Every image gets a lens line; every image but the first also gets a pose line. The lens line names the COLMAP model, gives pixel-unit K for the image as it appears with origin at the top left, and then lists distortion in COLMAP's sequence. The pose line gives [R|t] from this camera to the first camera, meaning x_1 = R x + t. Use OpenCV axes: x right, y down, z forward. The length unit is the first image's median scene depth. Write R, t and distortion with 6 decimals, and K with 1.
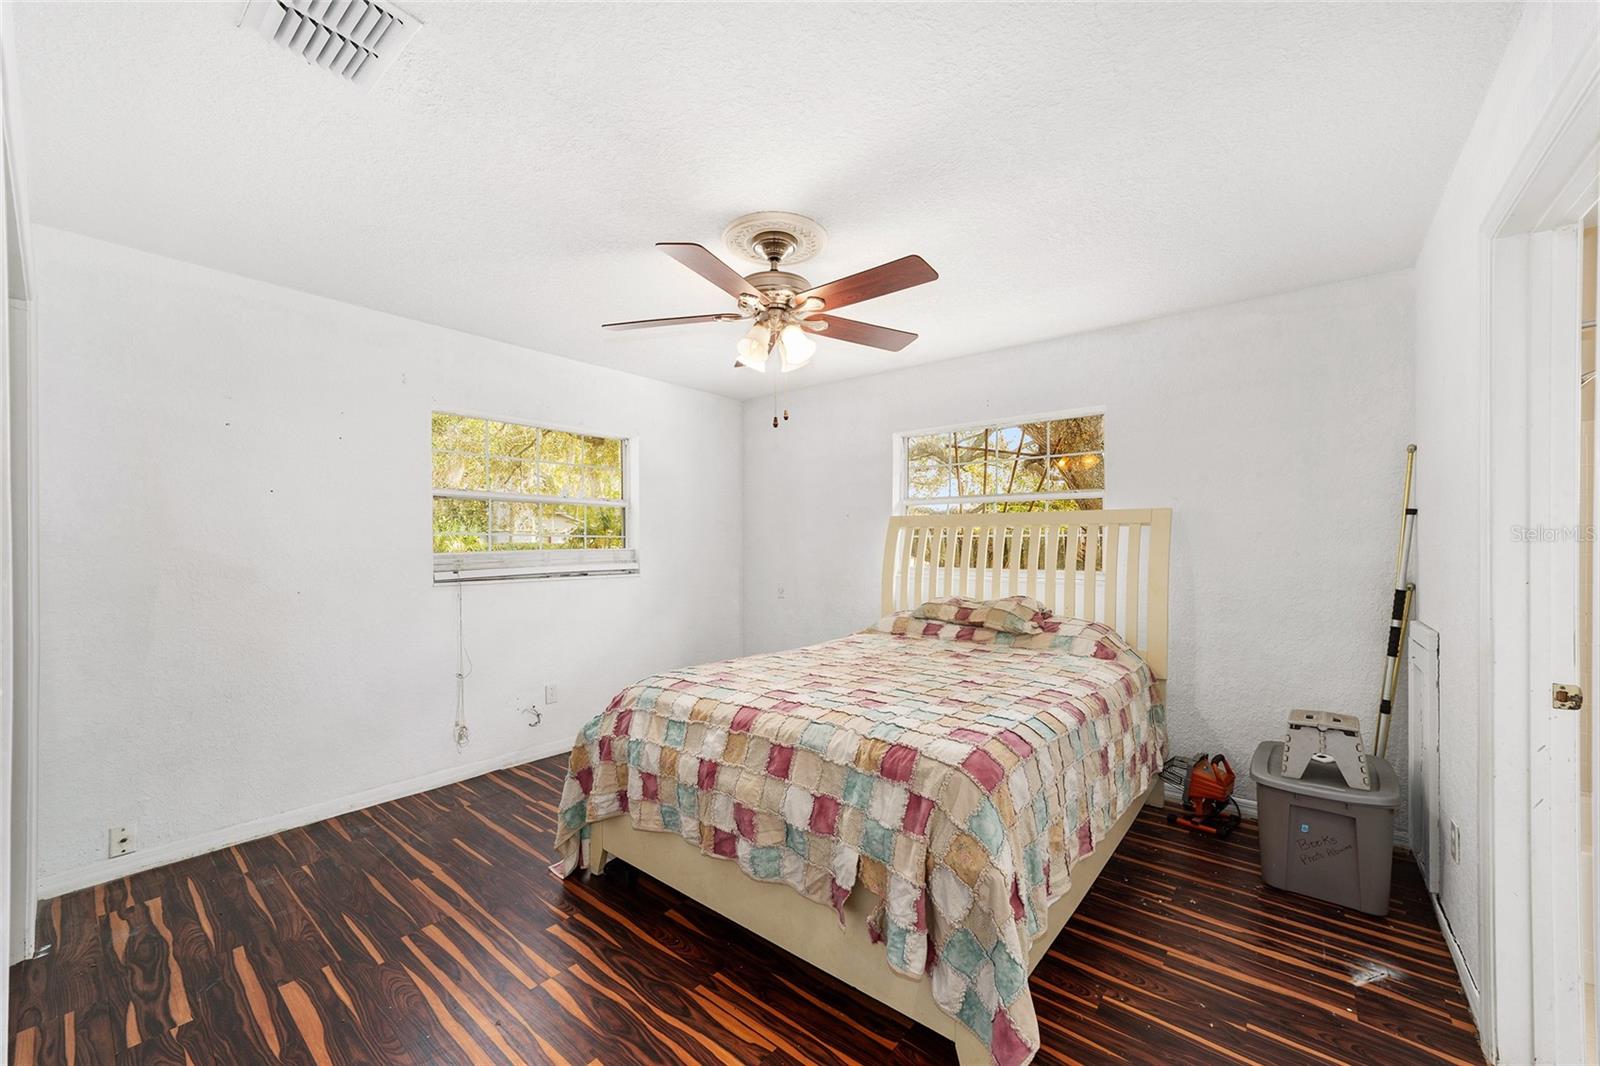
lens RADIAL K [[618.2, 0, 805.6], [0, 618.2, 540.9], [0, 0, 1]] dist [-0.008258, 0.000897]
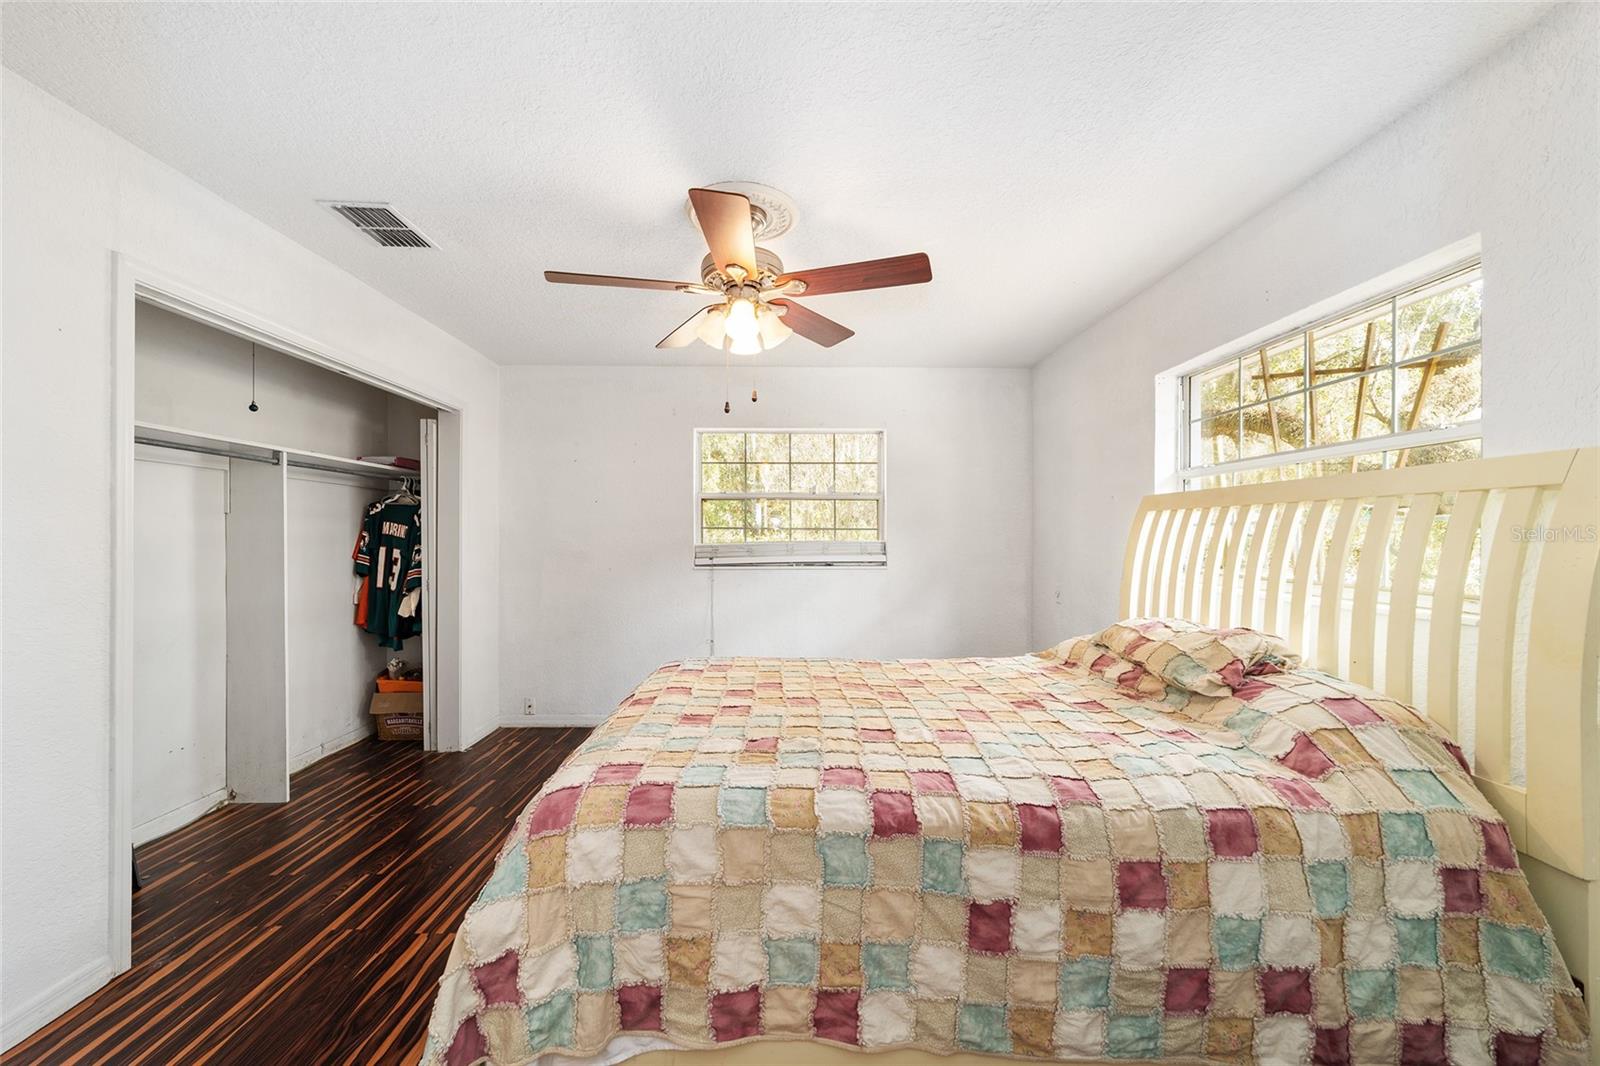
lens RADIAL K [[618.2, 0, 801.0], [0, 618.2, 538.4], [0, 0, 1]] dist [-0.008258, 0.000897]
pose [[0.639053, 0.000778, -0.769163, 0.521021], [0.004910, 0.999975, 0.005090, 0.004059], [0.769147, -0.007029, 0.639033, 0.339041]]
